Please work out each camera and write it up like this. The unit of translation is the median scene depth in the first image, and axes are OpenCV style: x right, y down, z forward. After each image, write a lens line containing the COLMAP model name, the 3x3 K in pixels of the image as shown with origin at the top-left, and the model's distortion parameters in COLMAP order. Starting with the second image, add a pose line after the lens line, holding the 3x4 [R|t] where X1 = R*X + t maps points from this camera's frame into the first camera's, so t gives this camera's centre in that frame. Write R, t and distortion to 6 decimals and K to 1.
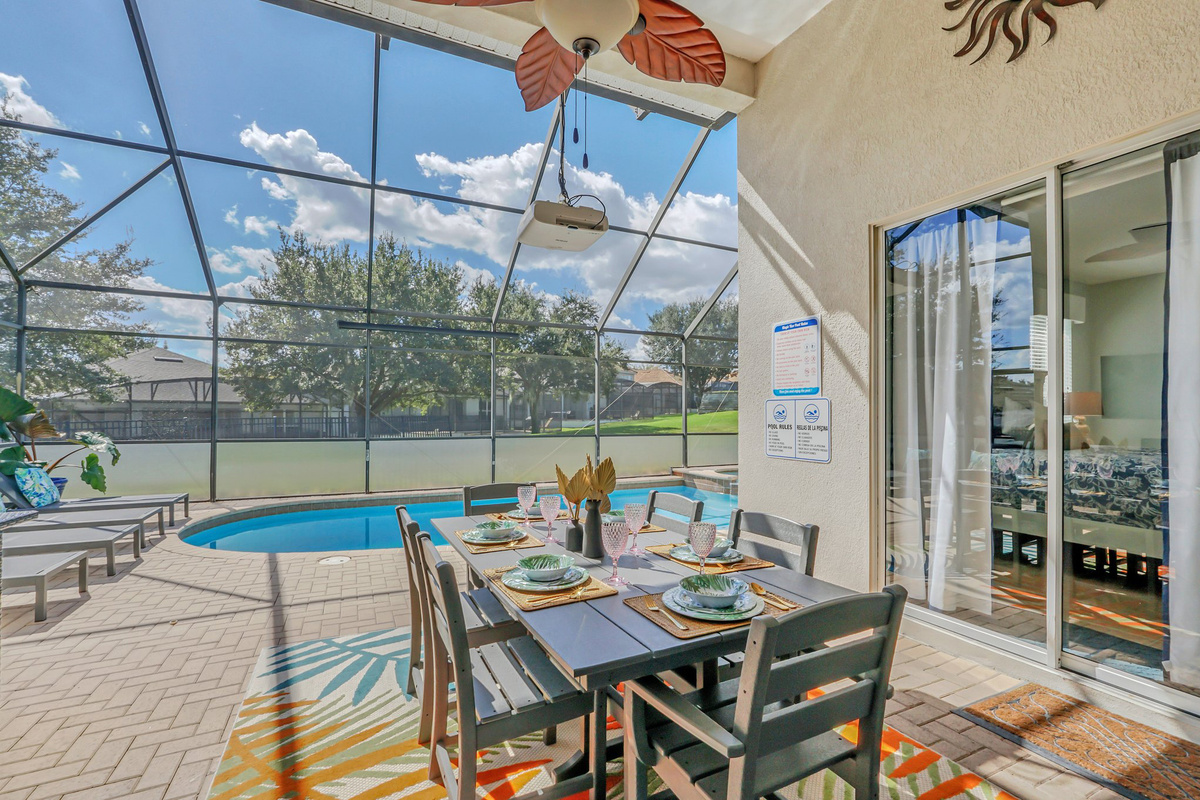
lens RADIAL K [[527.0, 0, 610.4], [0, 527.0, 410.5], [0, 0, 1]] dist [-0.011196, 0.004045]
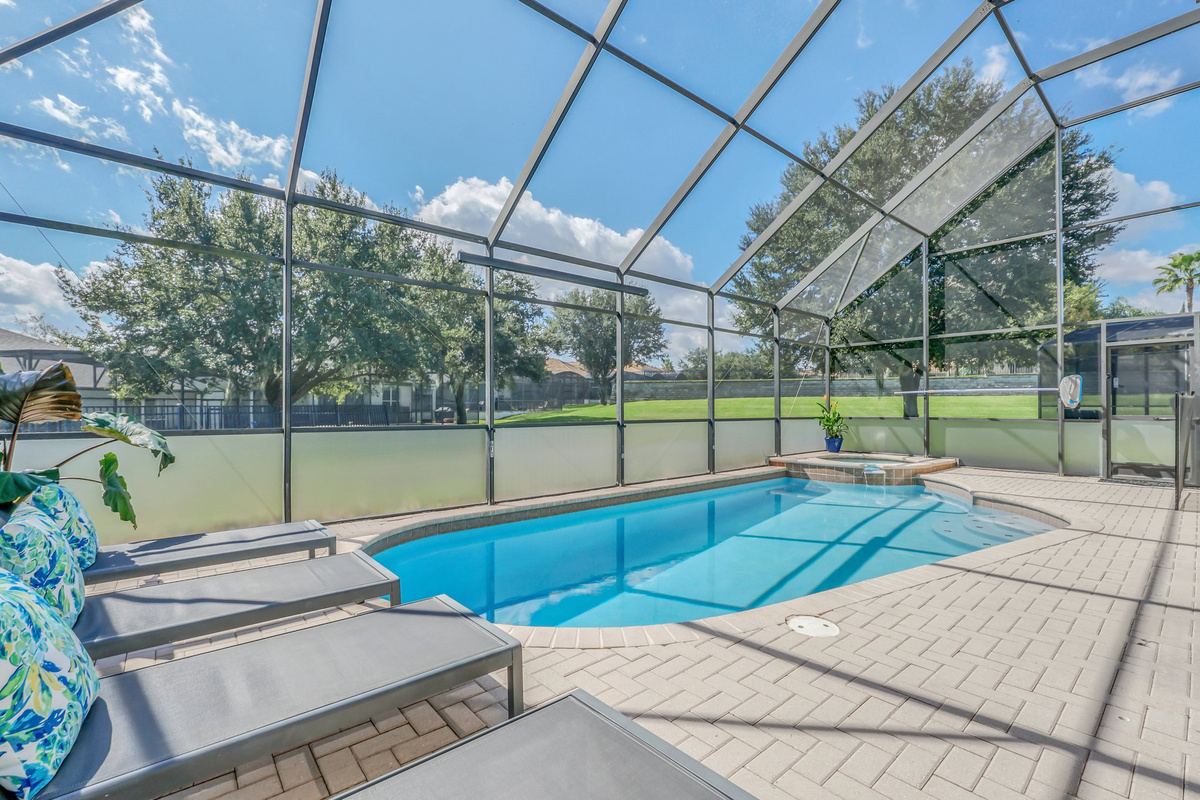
lens RADIAL K [[527.0, 0, 569.4], [0, 527.0, 401.7], [0, 0, 1]] dist [-0.011196, 0.004045]
pose [[0.967413, -0.001047, 0.253203, -0.726382], [0.002896, 0.999972, -0.006930, 0.037391], [-0.253188, 0.007437, 0.967388, 0.401825]]
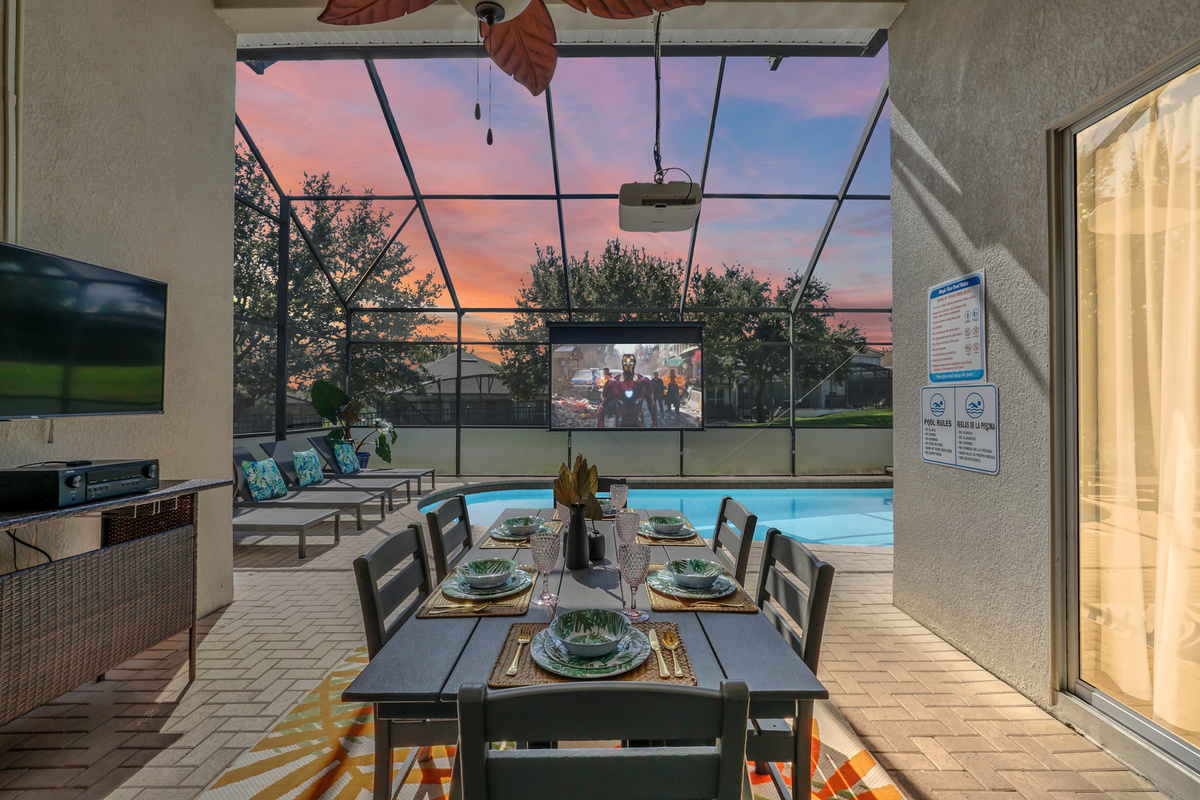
lens RADIAL K [[527.0, 0, 601.1], [0, 527.0, 398.3], [0, 0, 1]] dist [-0.011196, 0.004045]
pose [[0.900205, -0.007364, -0.435405, 0.094696], [0.006700, 0.999973, -0.003060, -0.002299], [0.435416, -0.000162, 0.900229, 0.047511]]
